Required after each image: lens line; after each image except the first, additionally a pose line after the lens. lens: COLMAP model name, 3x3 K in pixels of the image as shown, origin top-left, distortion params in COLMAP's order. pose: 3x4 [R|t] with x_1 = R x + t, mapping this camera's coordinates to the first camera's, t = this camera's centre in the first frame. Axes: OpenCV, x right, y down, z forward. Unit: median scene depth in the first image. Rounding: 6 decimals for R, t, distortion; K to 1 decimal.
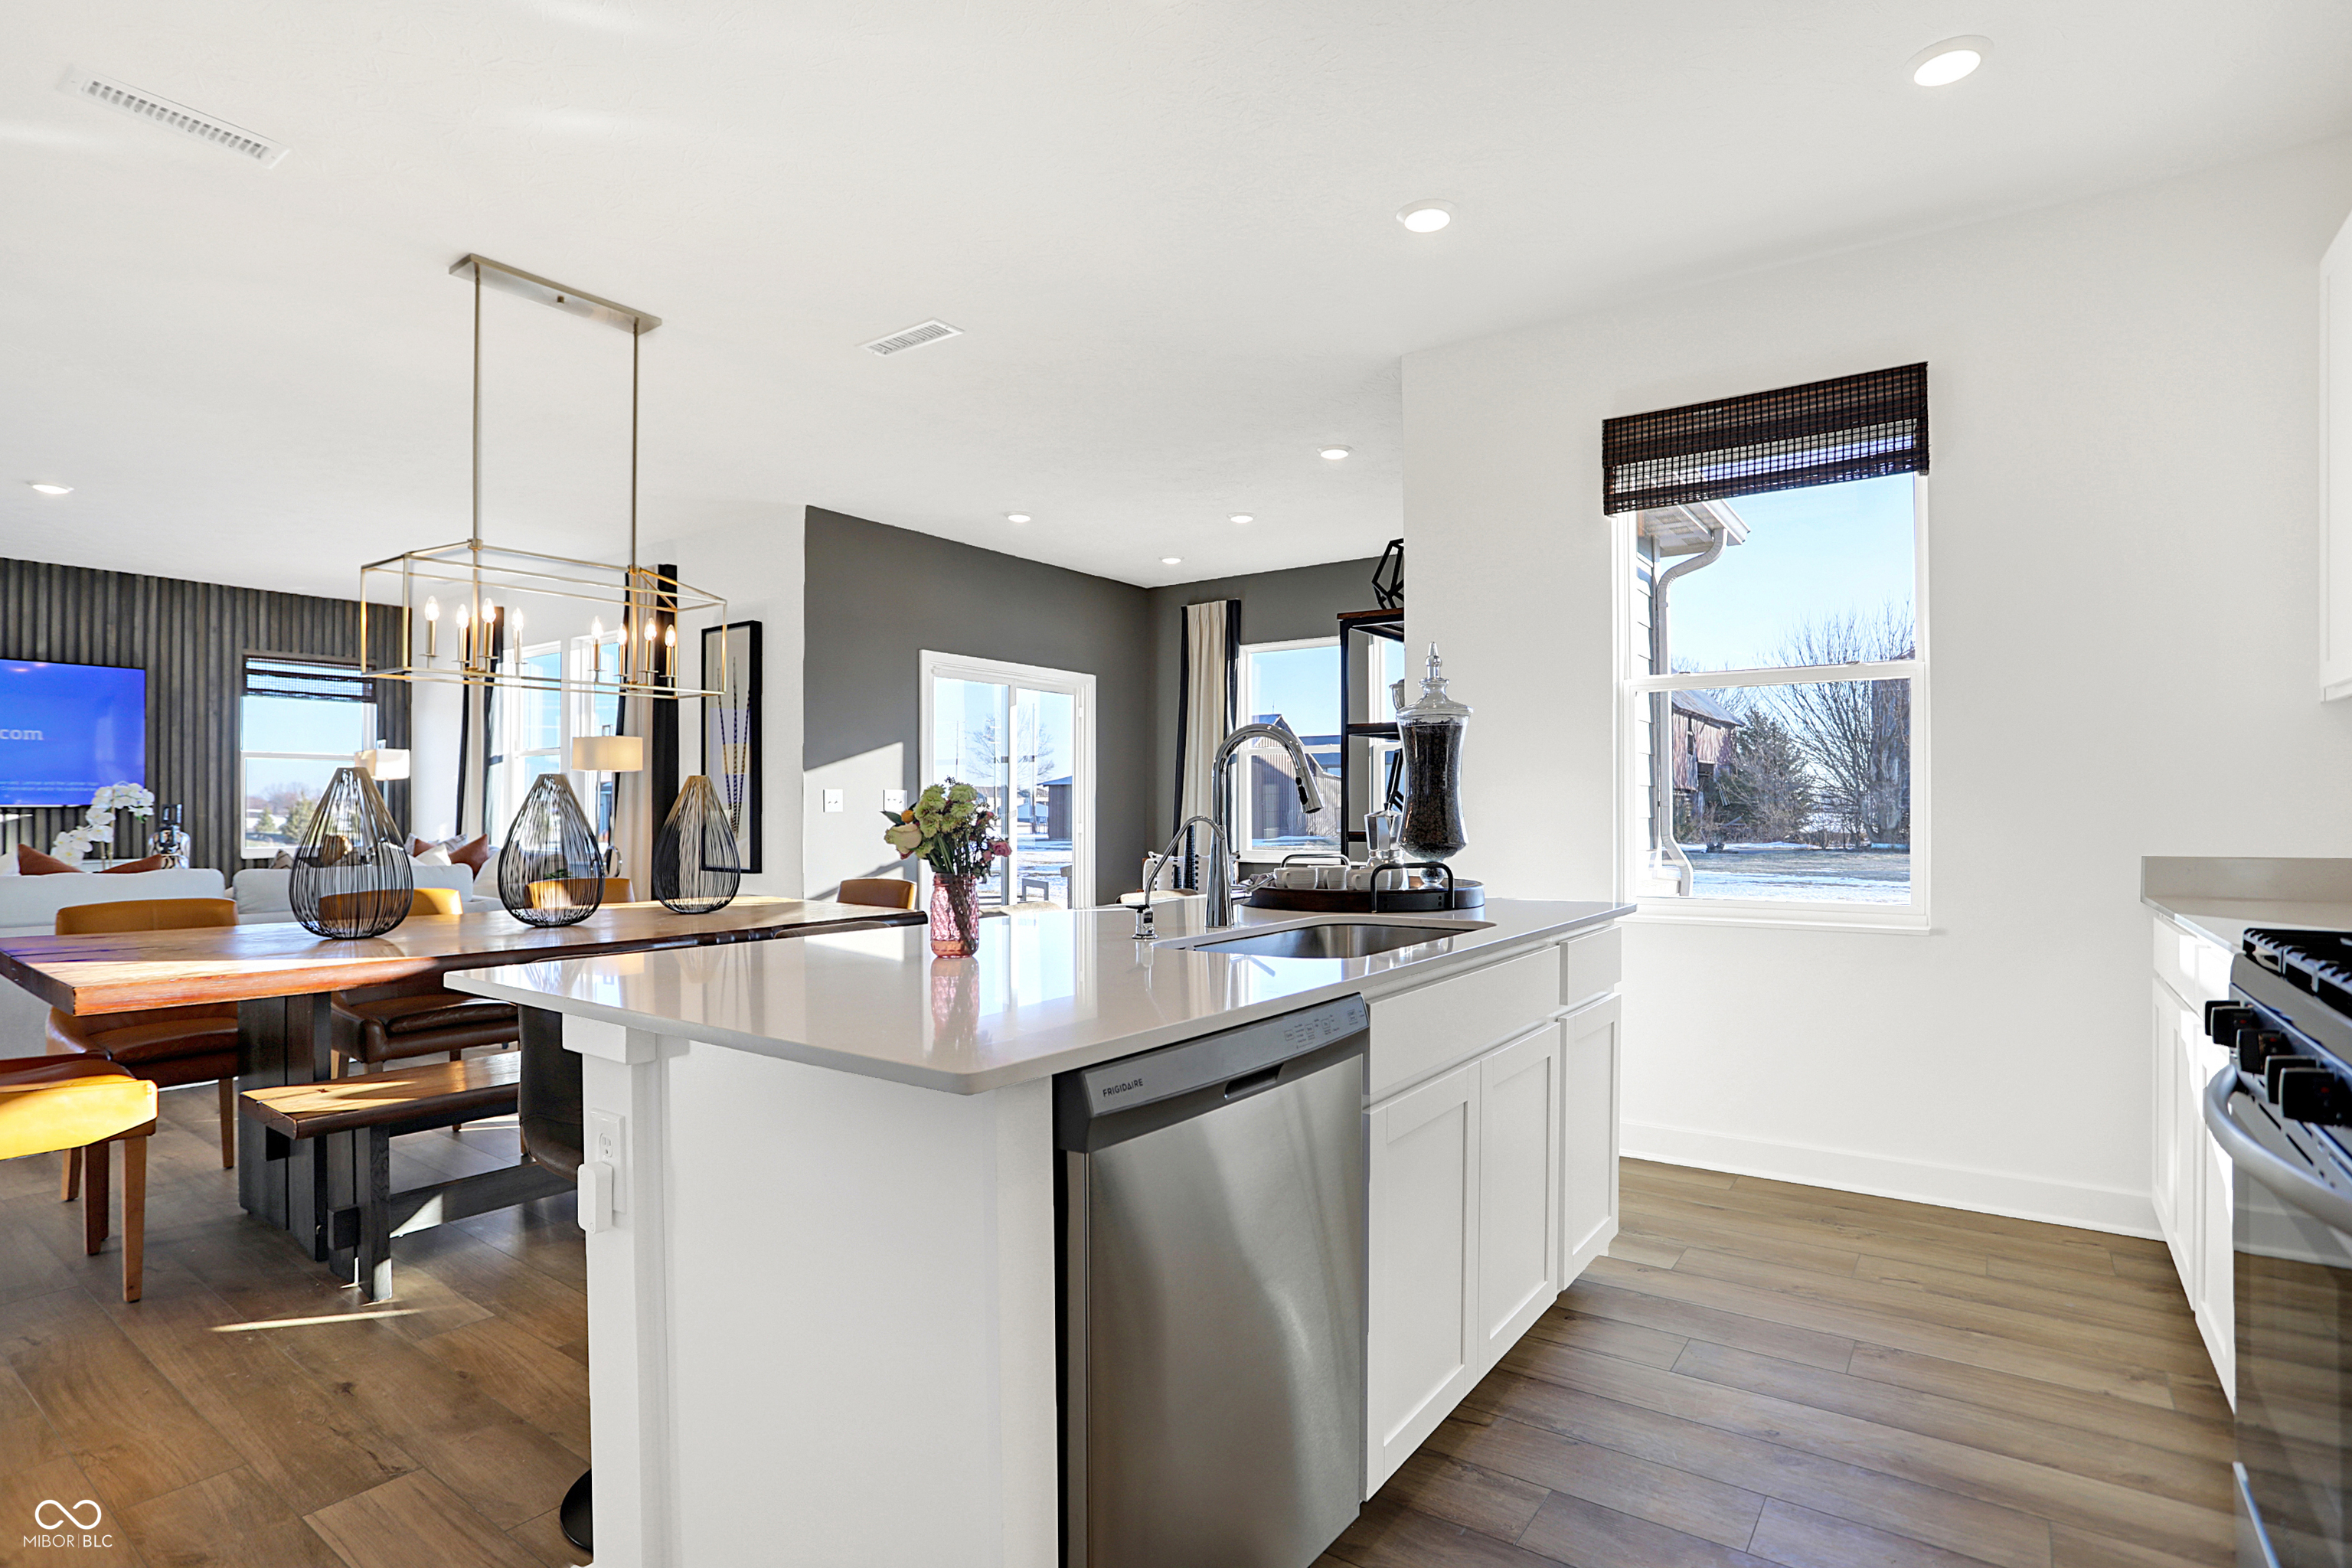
lens RADIAL K [[1171.0, 0, 1161.3], [0, 1171.0, 800.3], [0, 0, 1]] dist [-0.063810, 0.023096]
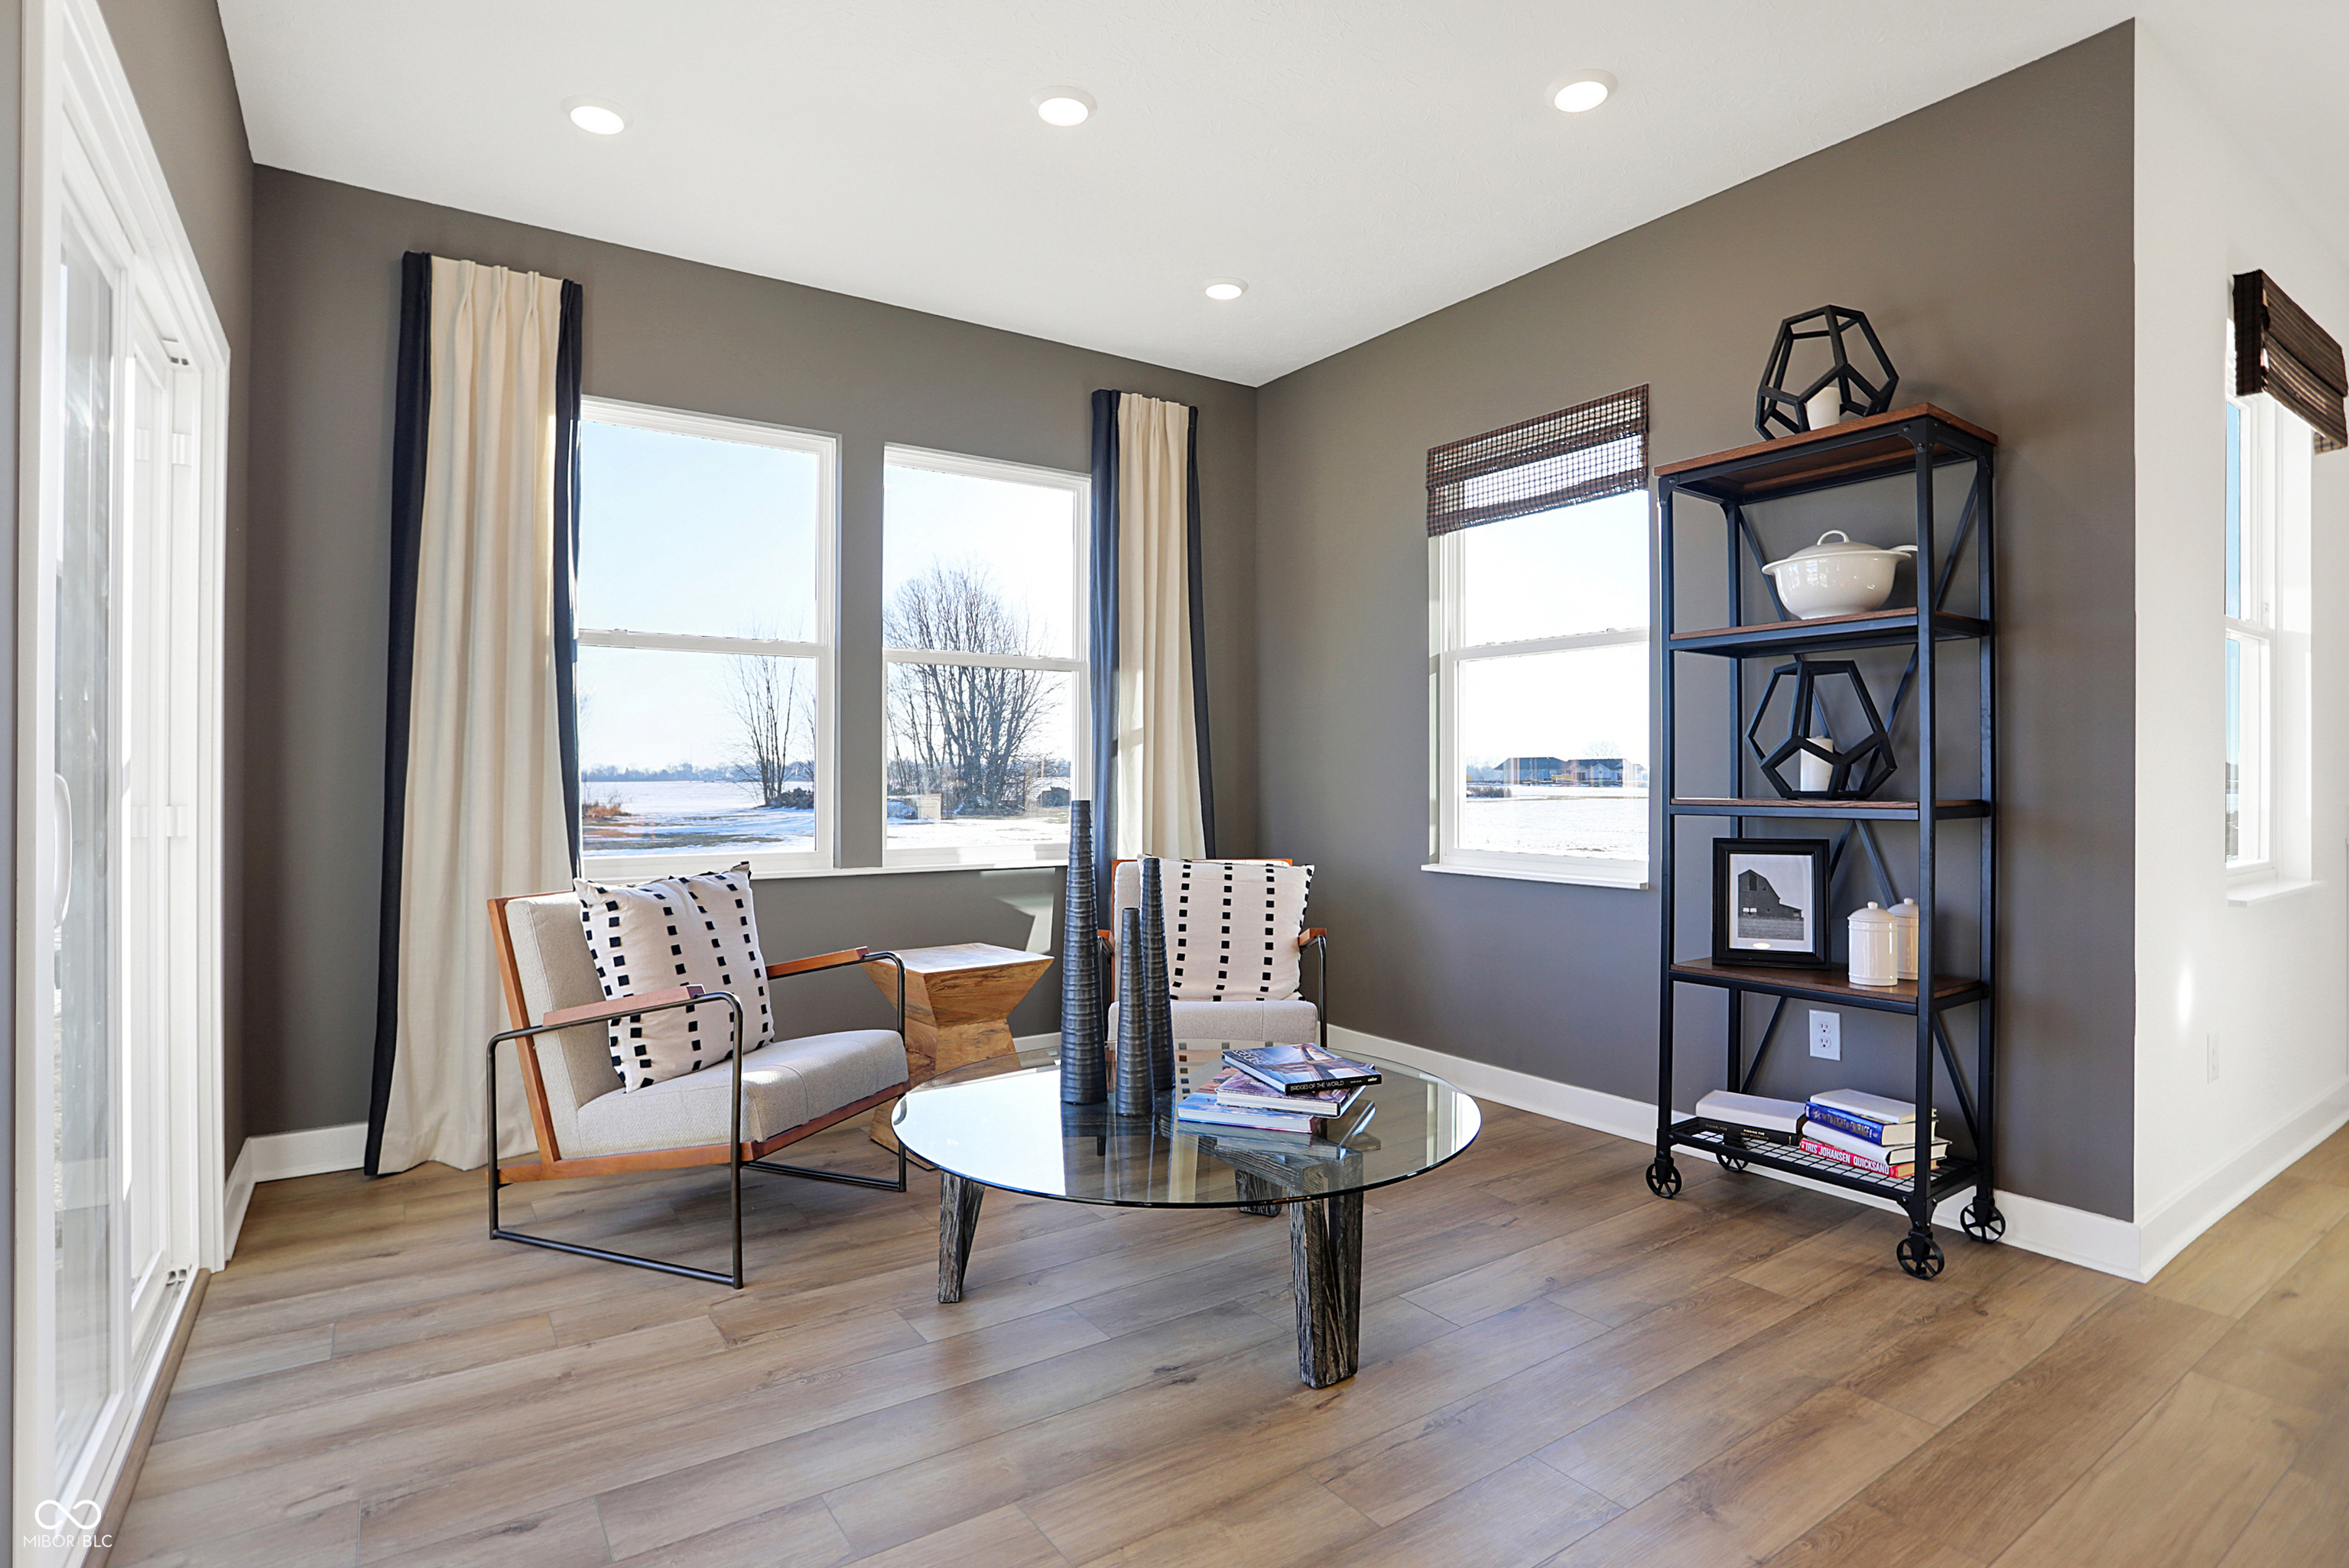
lens RADIAL K [[1169.4, 0, 1184.0], [0, 1169.4, 764.8], [0, 0, 1]] dist [-0.063810, 0.023096]
pose [[0.329802, 0.013904, 0.943948, -0.321839], [-0.005446, 0.999903, -0.012825, 0.011011], [-0.944034, -0.000911, 0.329846, 0.818389]]
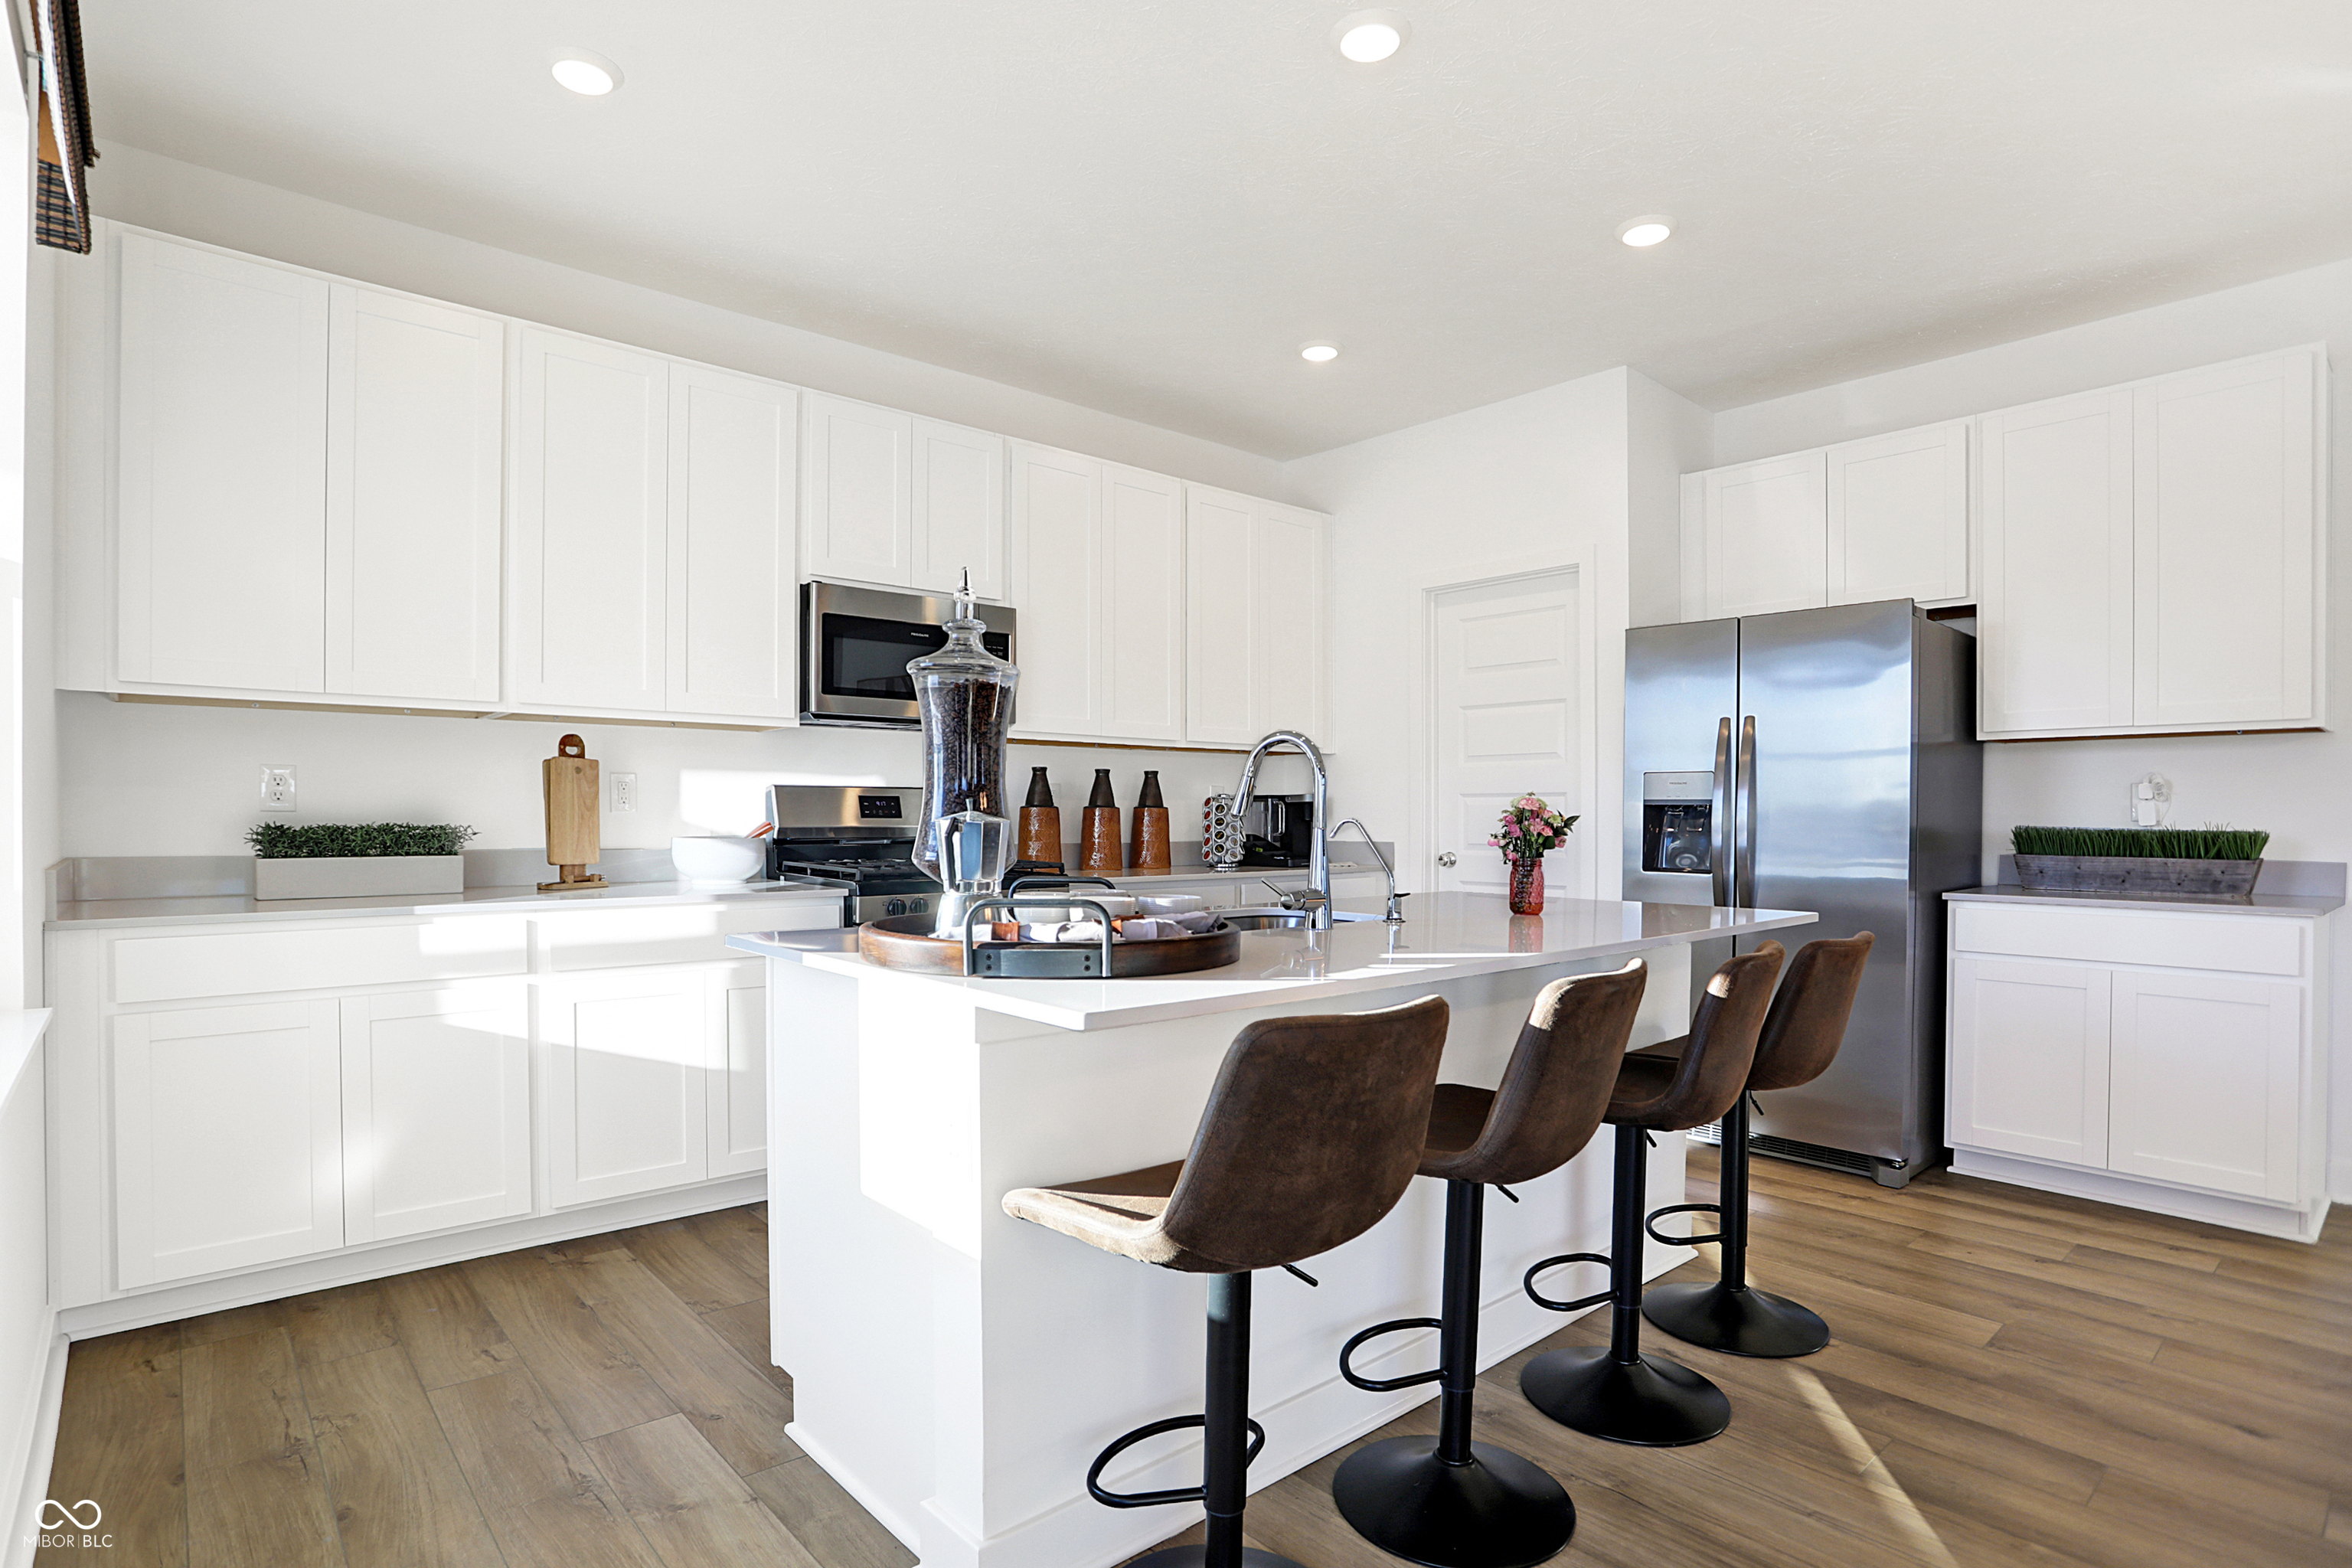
lens RADIAL K [[1171.0, 0, 1152.2], [0, 1171.0, 833.5], [0, 0, 1]] dist [-0.063810, 0.023096]
pose [[-0.973087, -0.005252, 0.230380, -0.015861], [-0.003191, 0.999952, 0.009317, 0.005966], [-0.230418, 0.008331, -0.973056, 0.707815]]
